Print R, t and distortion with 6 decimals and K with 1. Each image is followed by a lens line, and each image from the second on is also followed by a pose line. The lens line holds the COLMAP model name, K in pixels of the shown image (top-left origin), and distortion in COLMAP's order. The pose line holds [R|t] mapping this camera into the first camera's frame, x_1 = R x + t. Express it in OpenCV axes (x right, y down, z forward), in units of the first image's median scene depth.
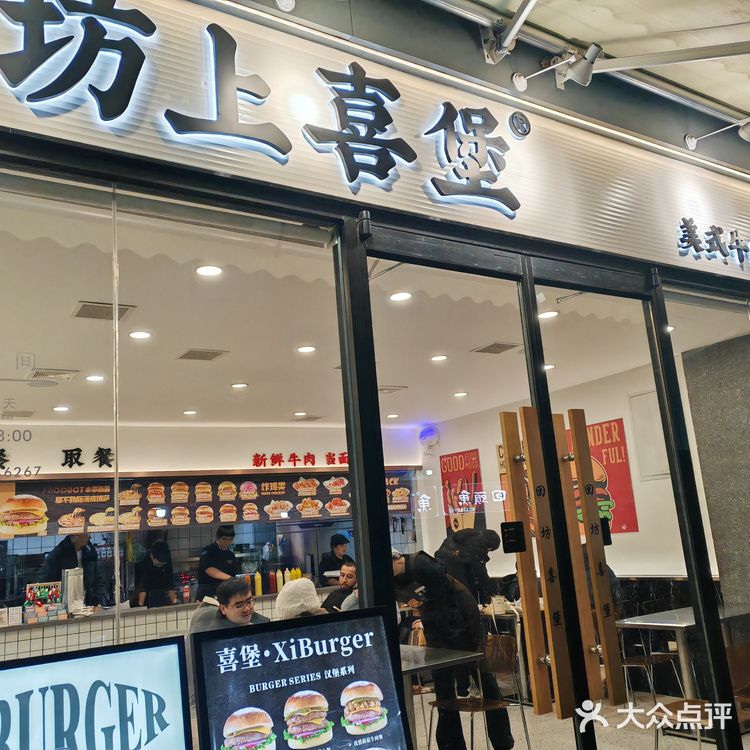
lens RADIAL K [[769.7, 0, 375.0], [0, 769.7, 375.0], [0, 0, 1]] dist [0.000305, 0.029165]
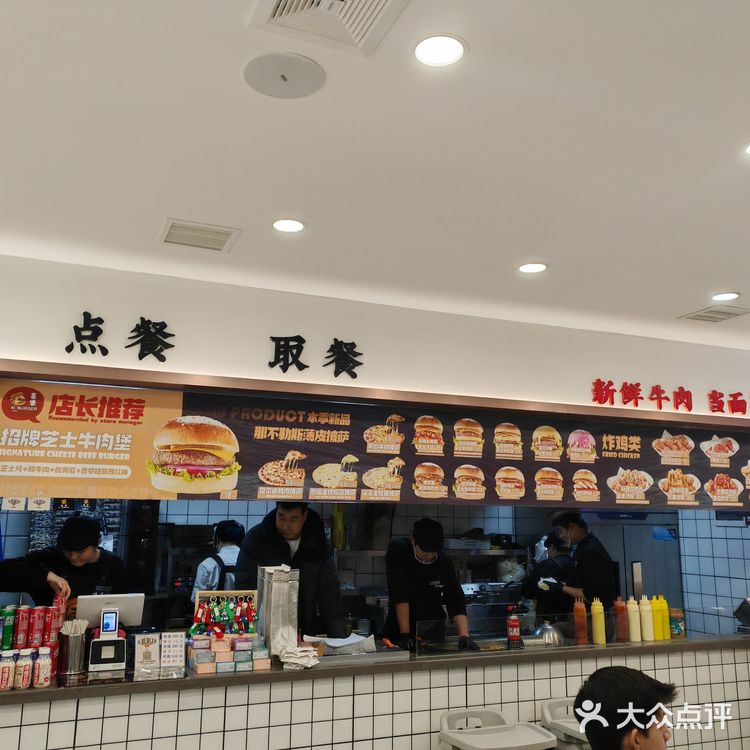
lens RADIAL K [[800.9, 0, 375.0], [0, 800.9, 375.0], [0, 0, 1]] dist [0.062639, -0.017189]
pose [[0.982413, 0.055181, -0.178383, -0.228802], [-0.049461, 0.998114, 0.036361, 0.095354], [0.180053, -0.026898, 0.983289, 0.461671]]
